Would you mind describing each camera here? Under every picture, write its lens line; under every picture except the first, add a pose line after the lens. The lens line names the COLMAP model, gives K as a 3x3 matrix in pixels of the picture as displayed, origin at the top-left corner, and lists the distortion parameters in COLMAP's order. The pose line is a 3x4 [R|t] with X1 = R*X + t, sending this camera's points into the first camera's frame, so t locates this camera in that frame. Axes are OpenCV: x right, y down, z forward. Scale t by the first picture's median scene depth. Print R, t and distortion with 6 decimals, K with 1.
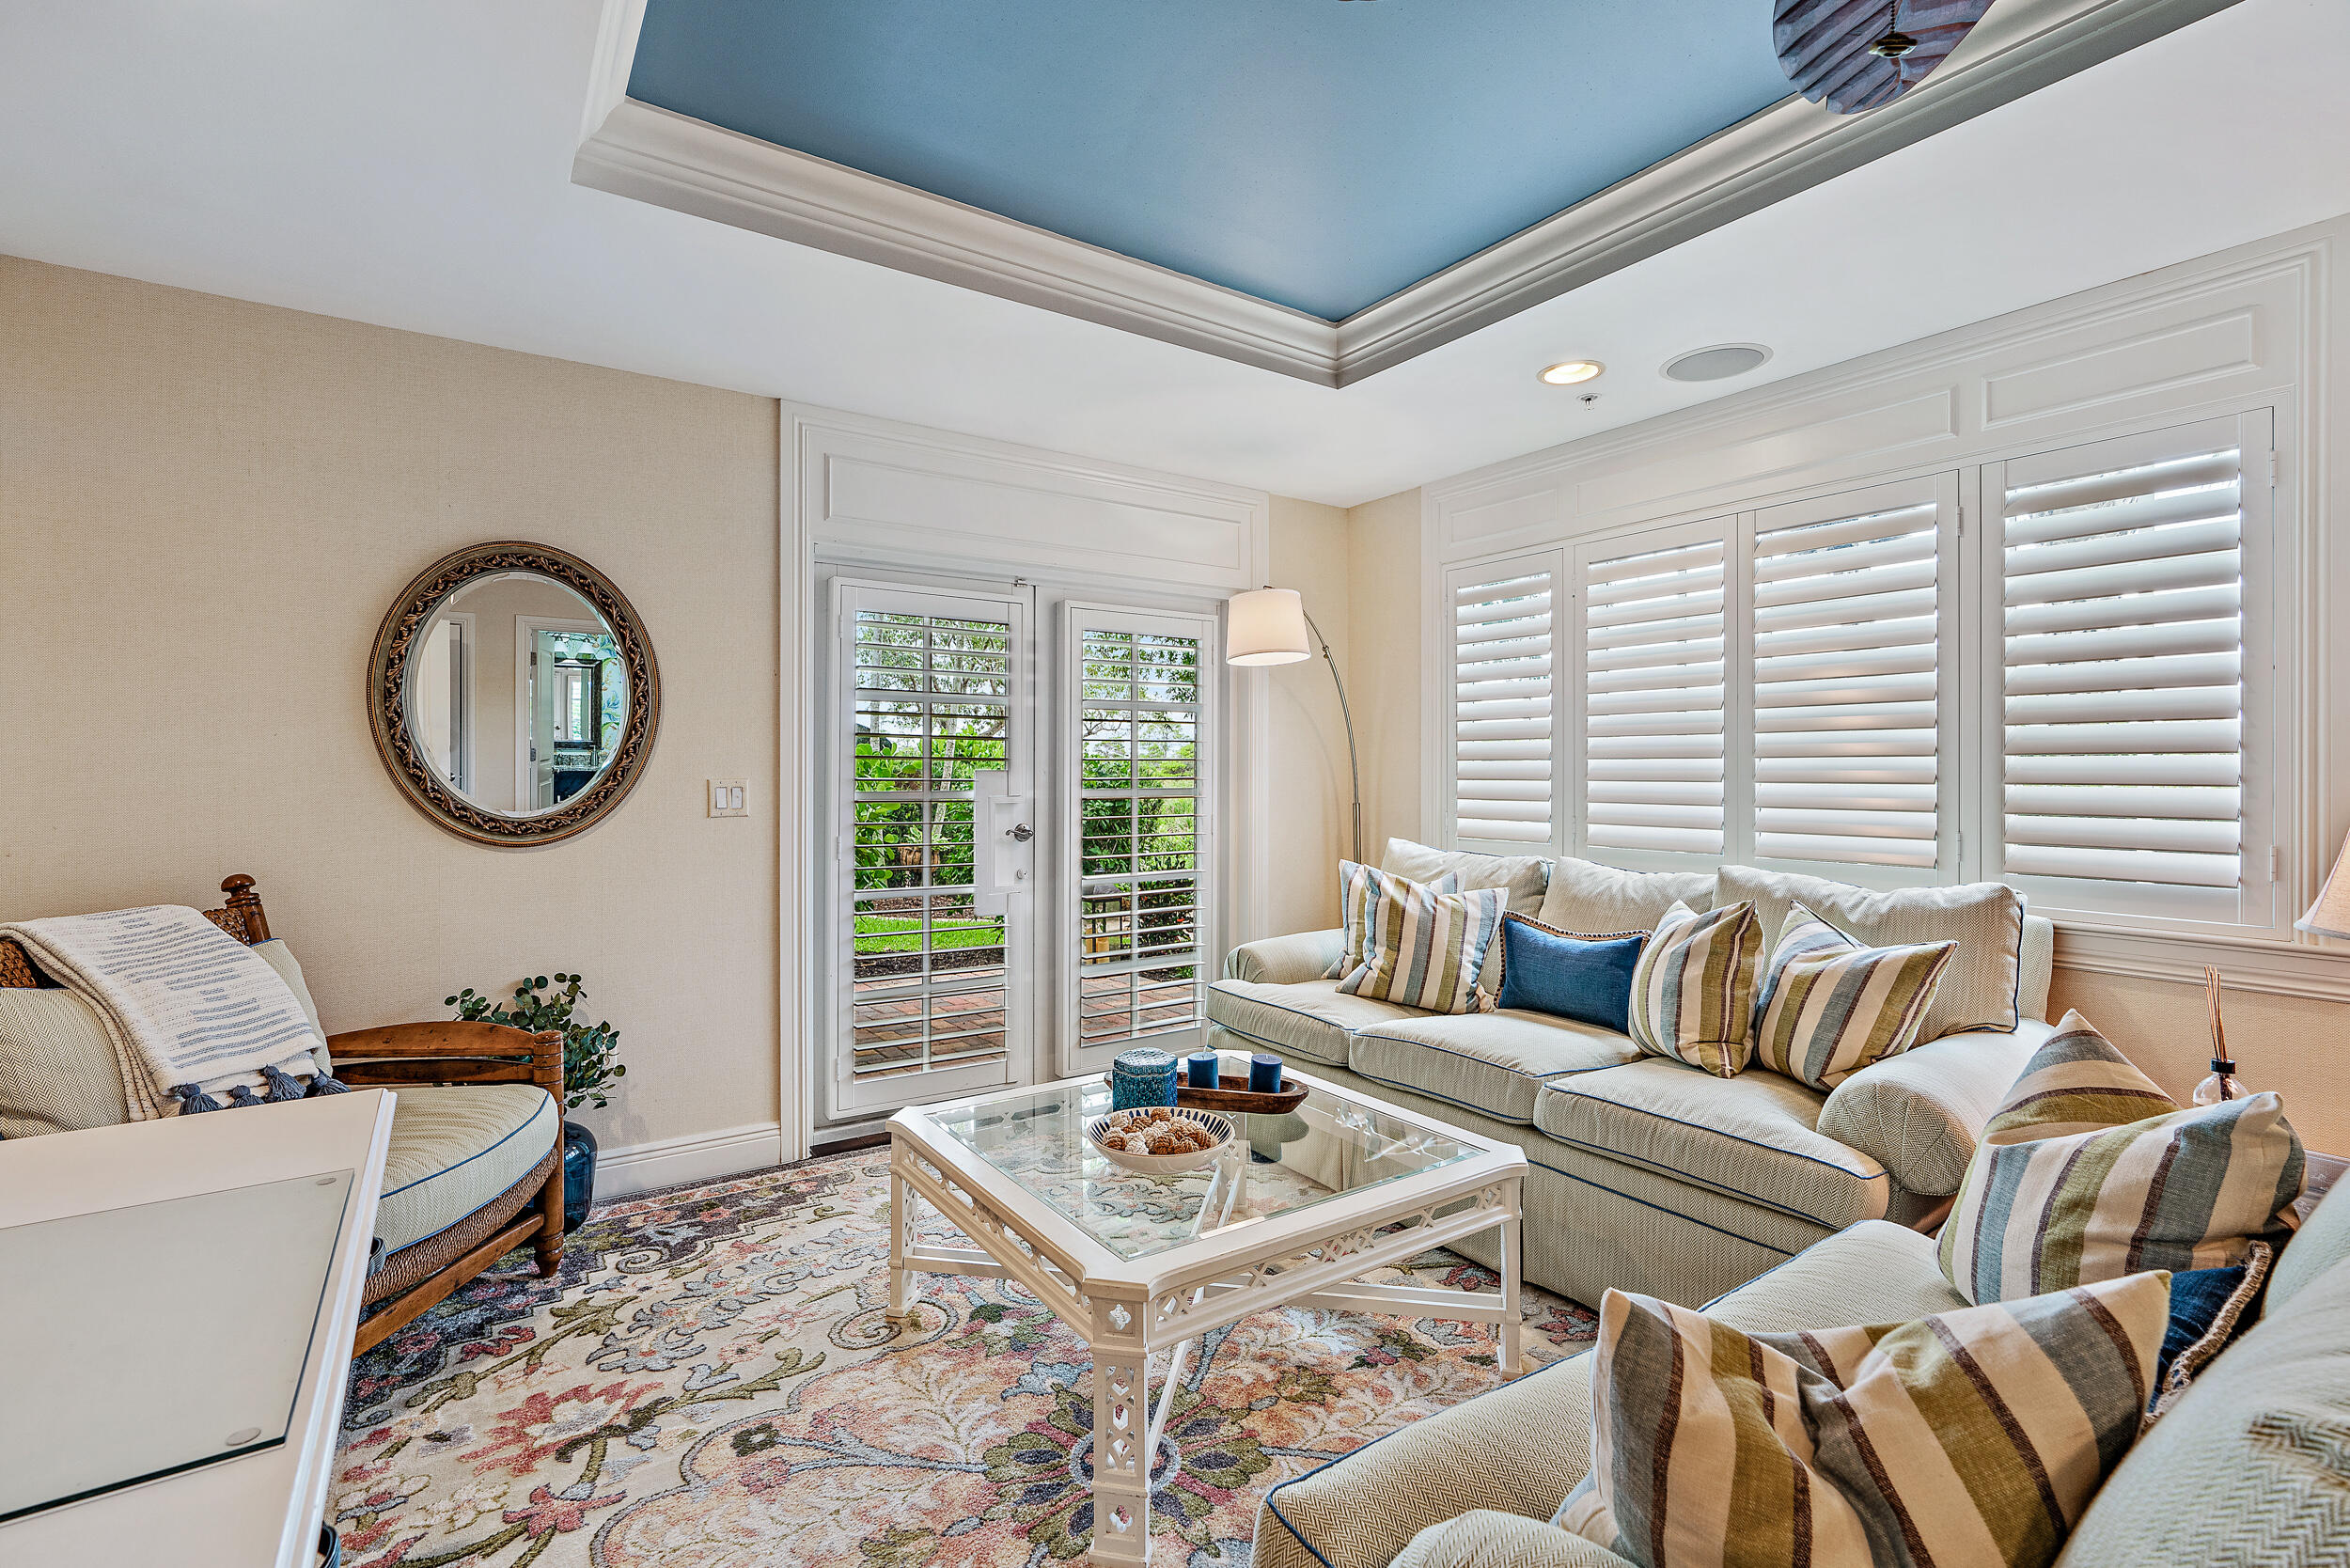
lens RADIAL K [[1065.1, 0, 1168.1], [0, 1065.1, 773.5], [0, 0, 1]] dist [-0.010695, 0.004070]
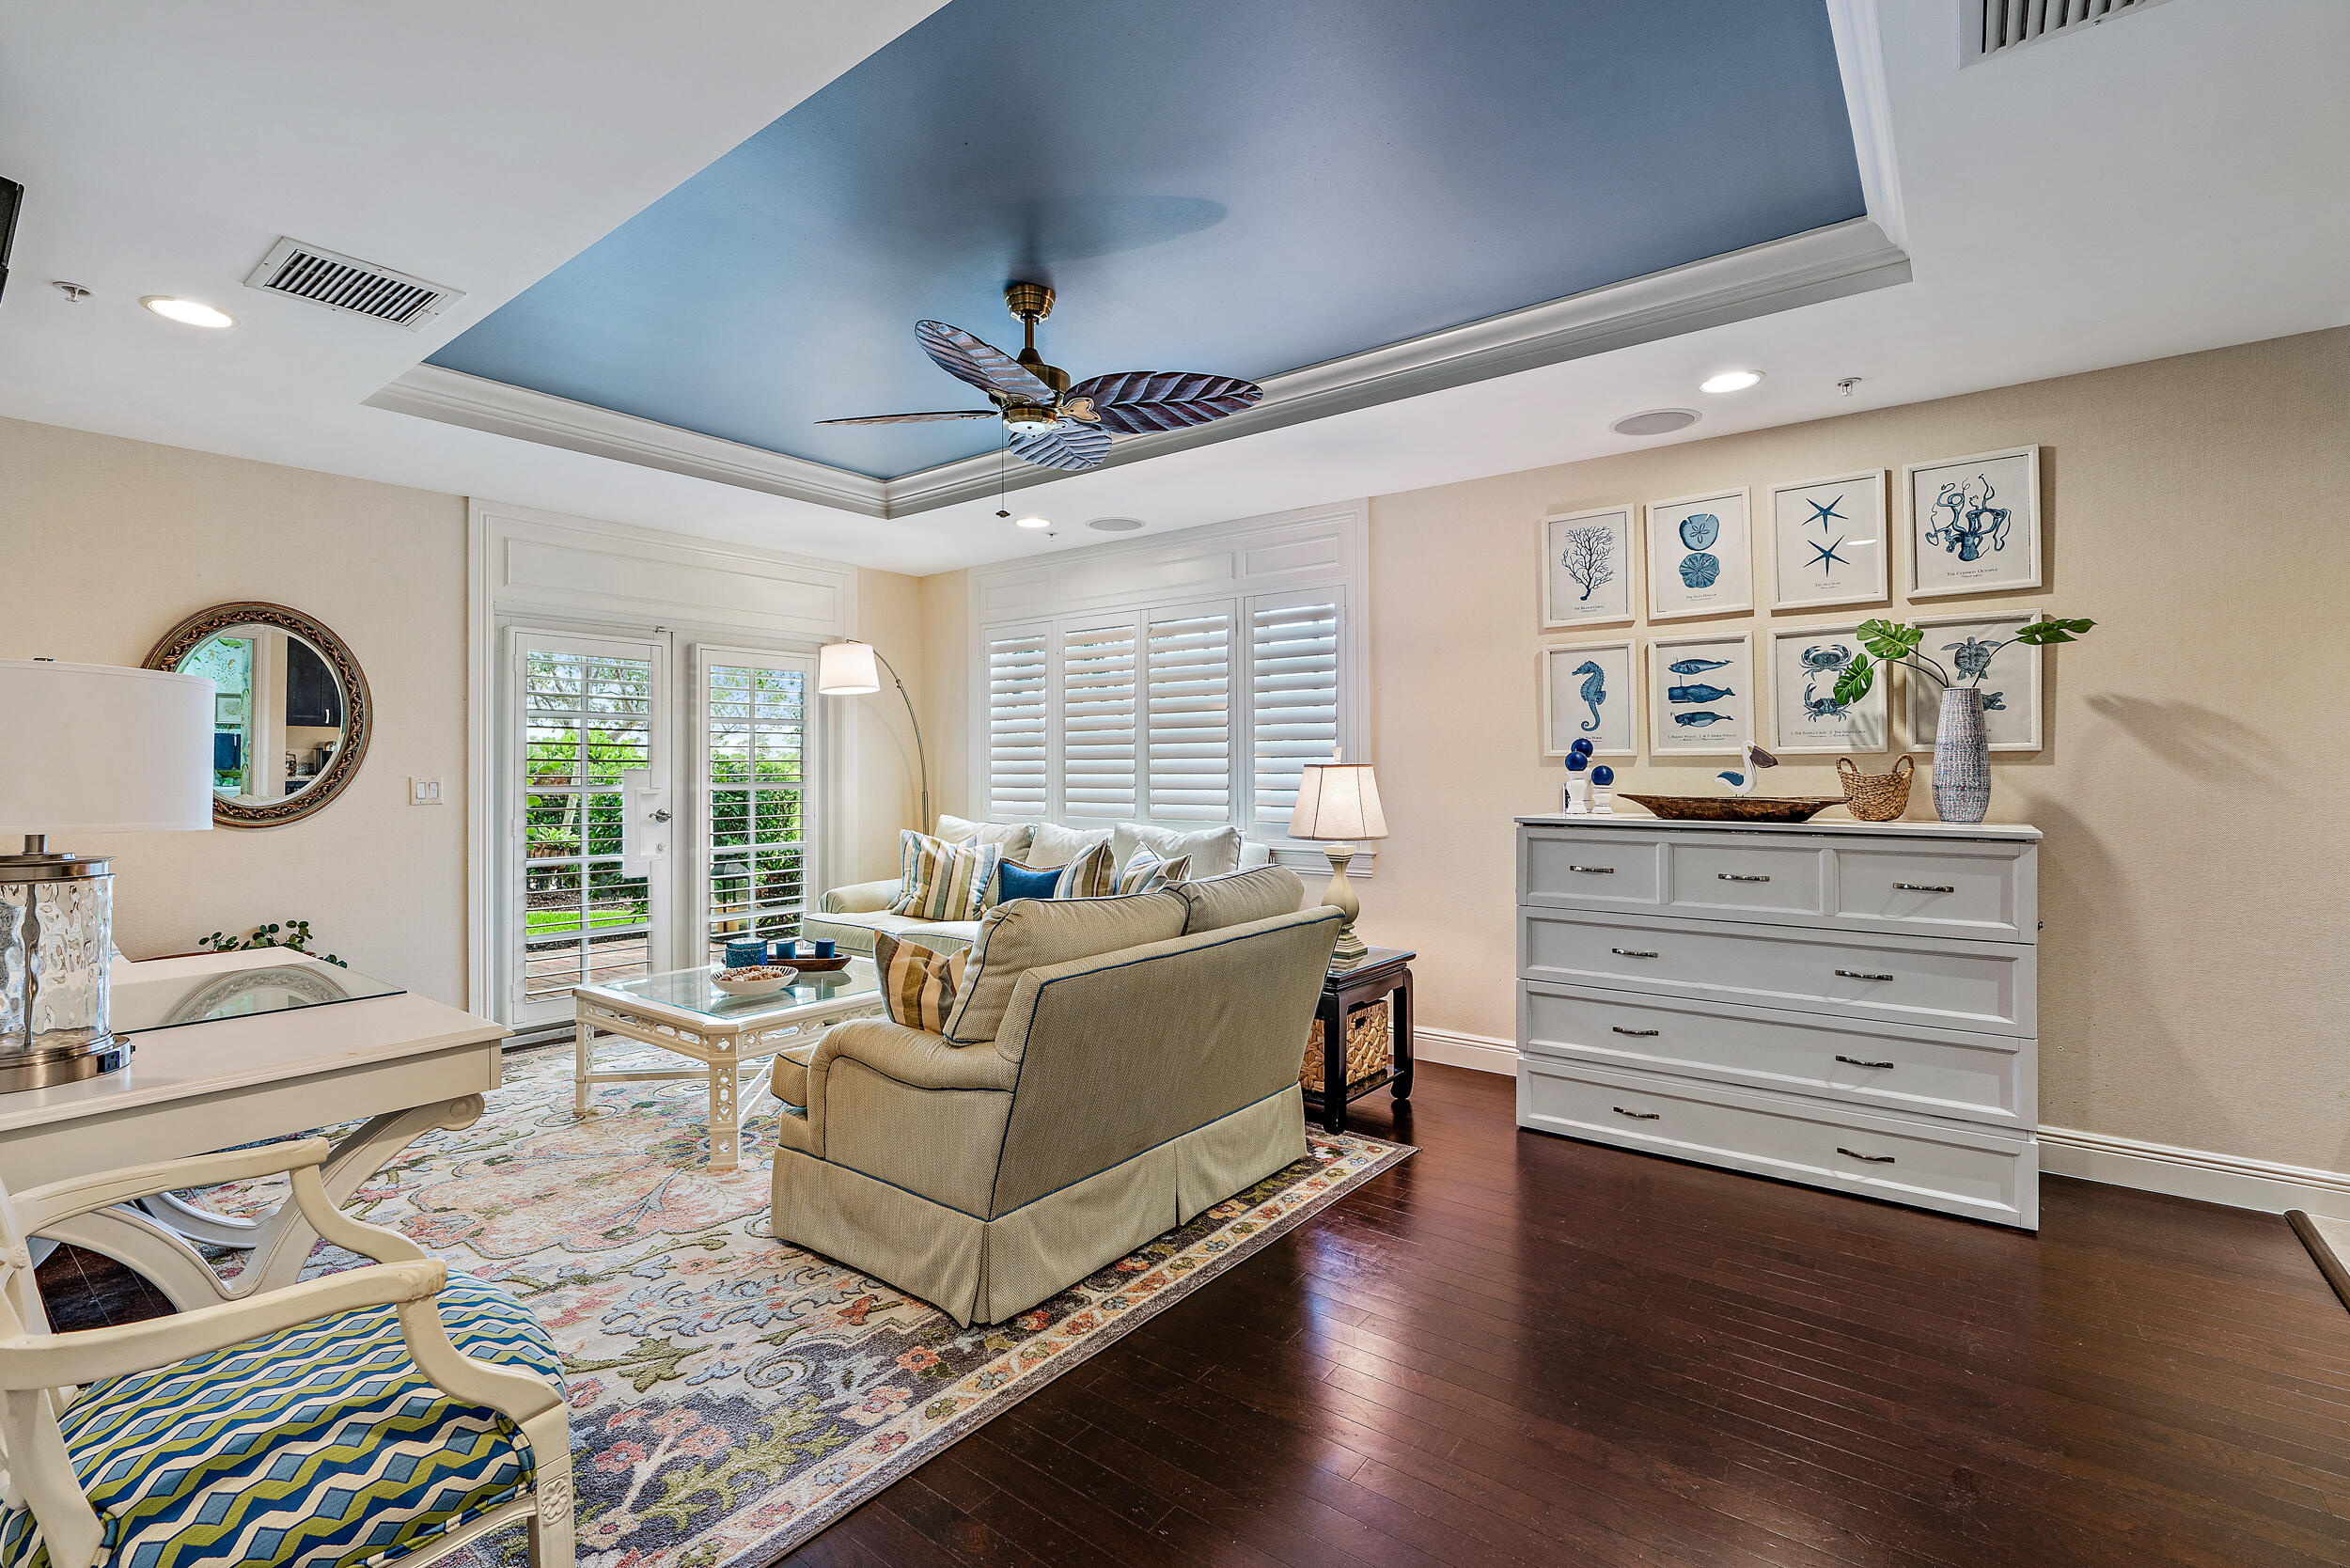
lens RADIAL K [[1065.1, 0, 1165.5], [0, 1065.1, 759.3], [0, 0, 1]] dist [-0.010695, 0.004070]
pose [[0.950985, -0.002623, 0.309225, 0.065761], [0.006422, 0.999916, -0.011266, 0.004377], [-0.309169, 0.012699, 0.950922, -0.594606]]
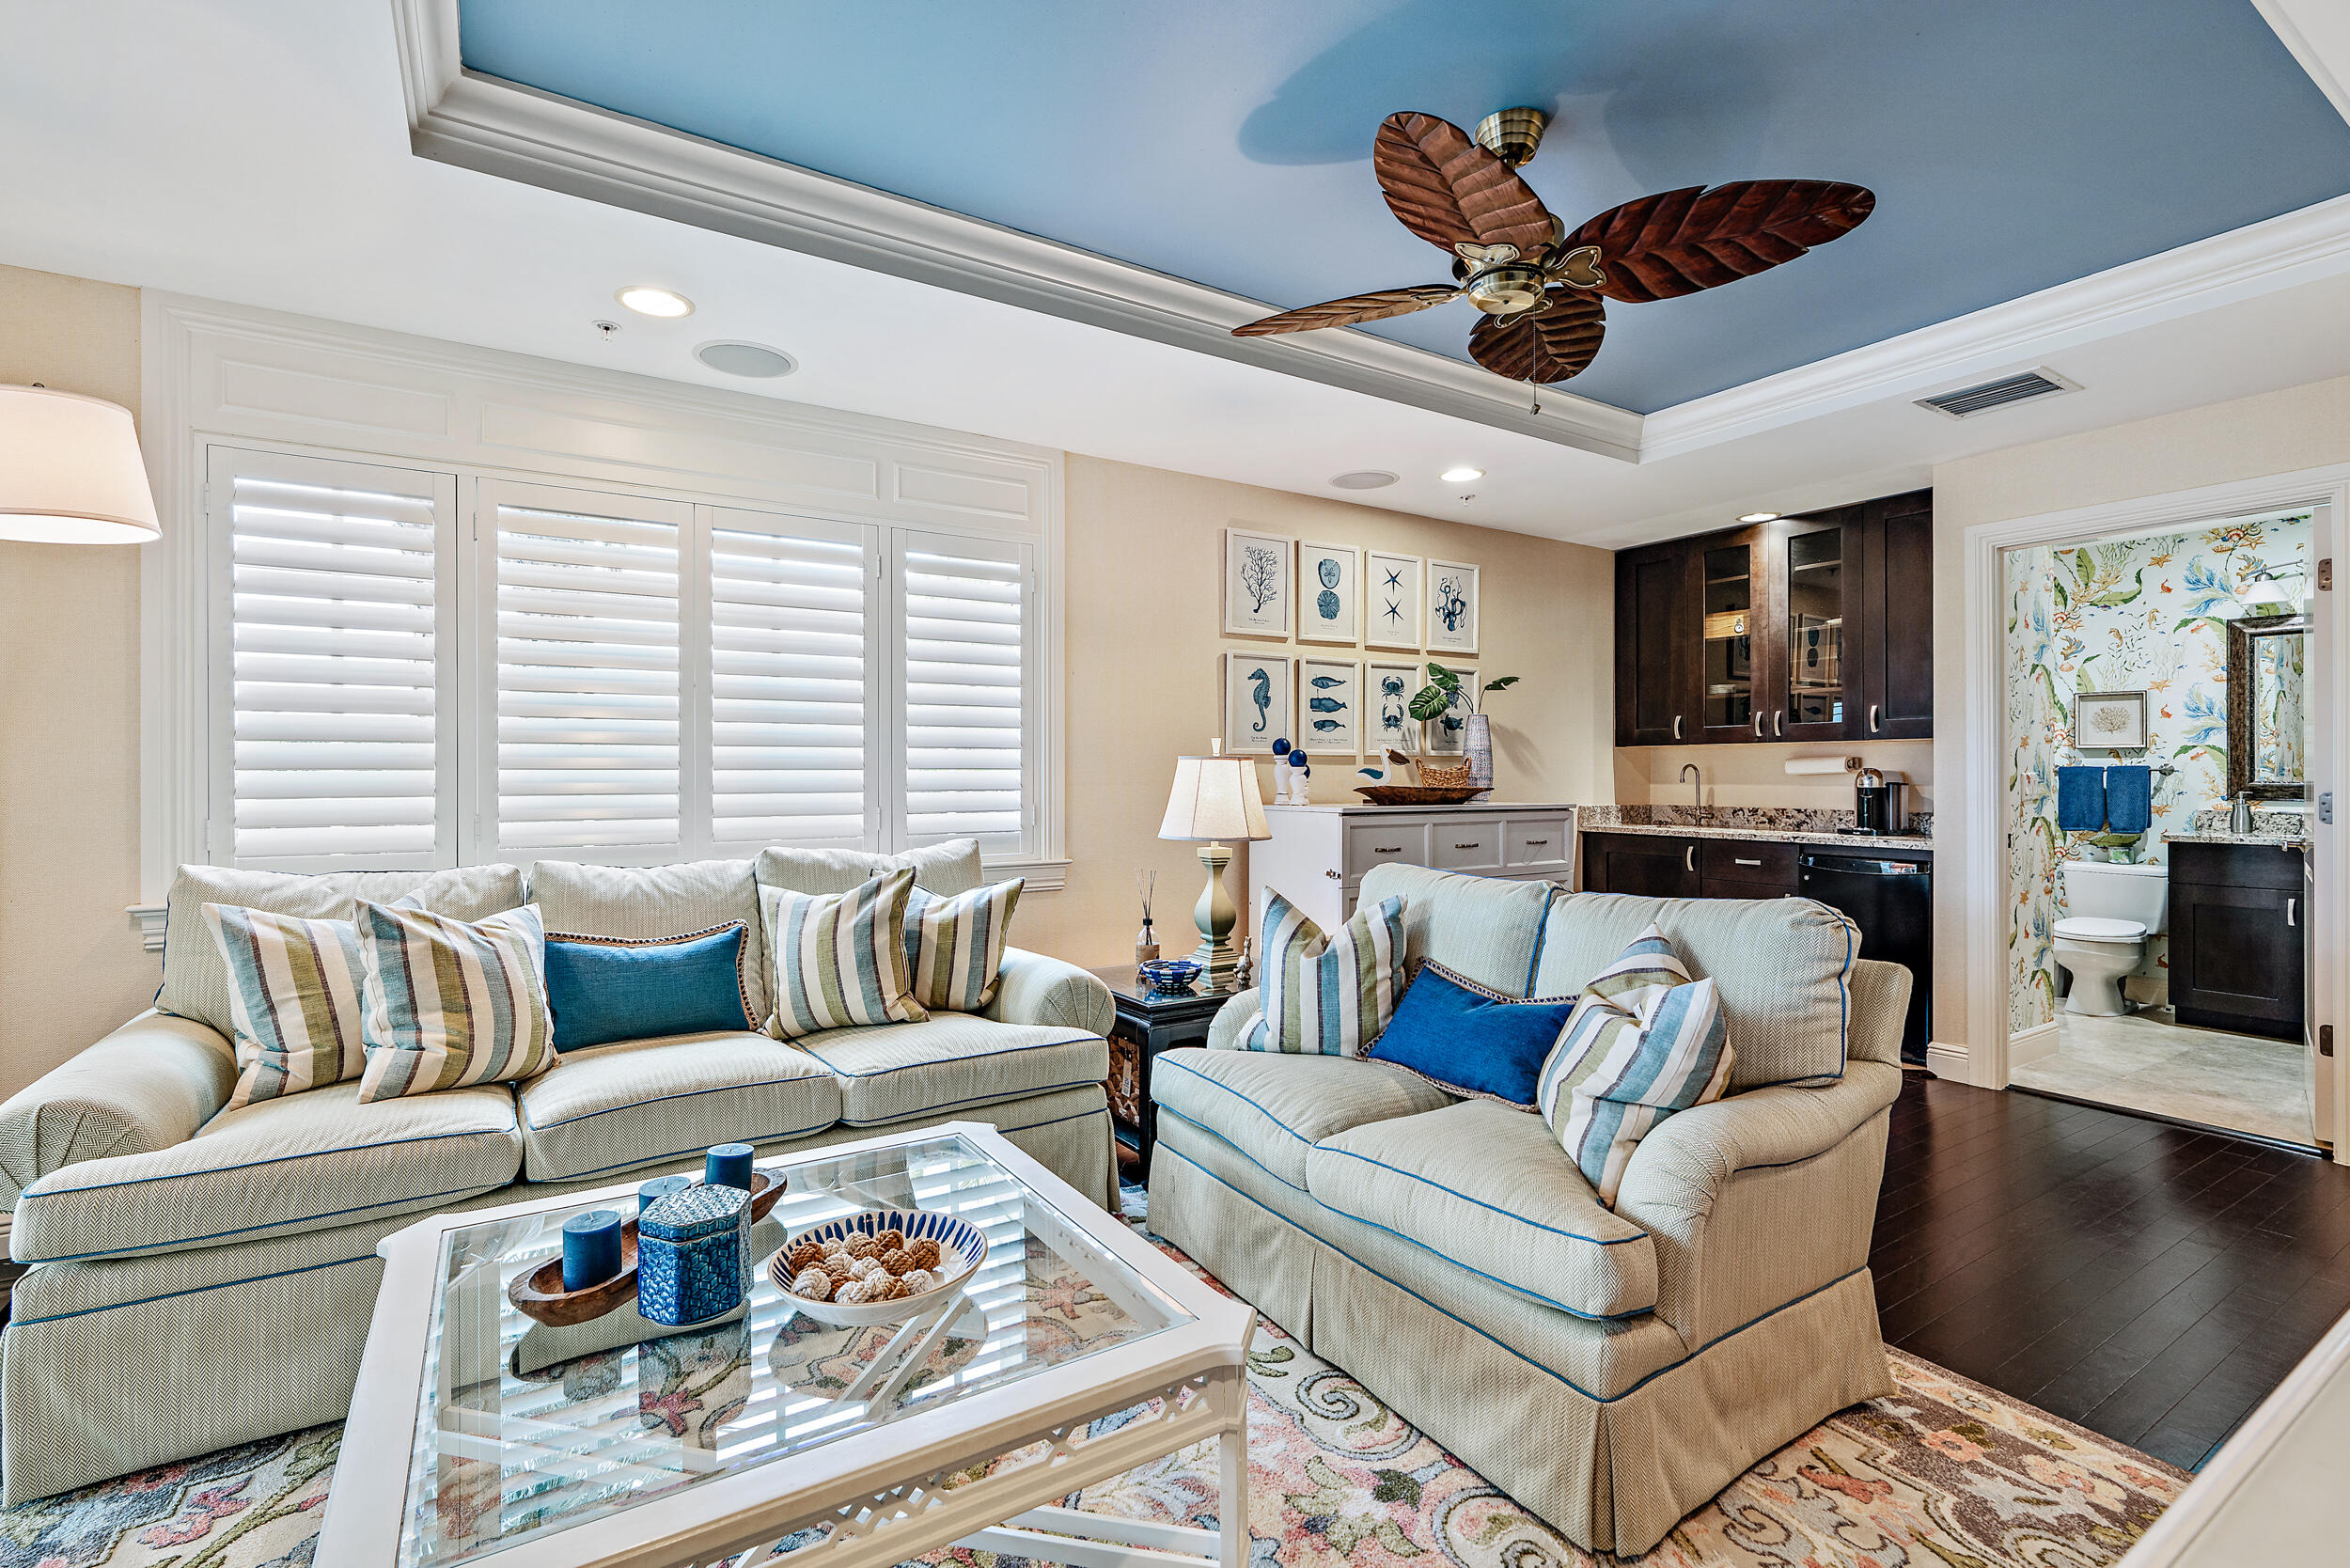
lens RADIAL K [[1065.1, 0, 1157.9], [0, 1065.1, 774.4], [0, 0, 1]] dist [-0.010695, 0.004070]
pose [[0.033429, 0.000771, 0.999441, -0.474301], [0.006392, 0.999979, -0.000985, 0.016981], [-0.999421, 0.006422, 0.033423, 0.543823]]
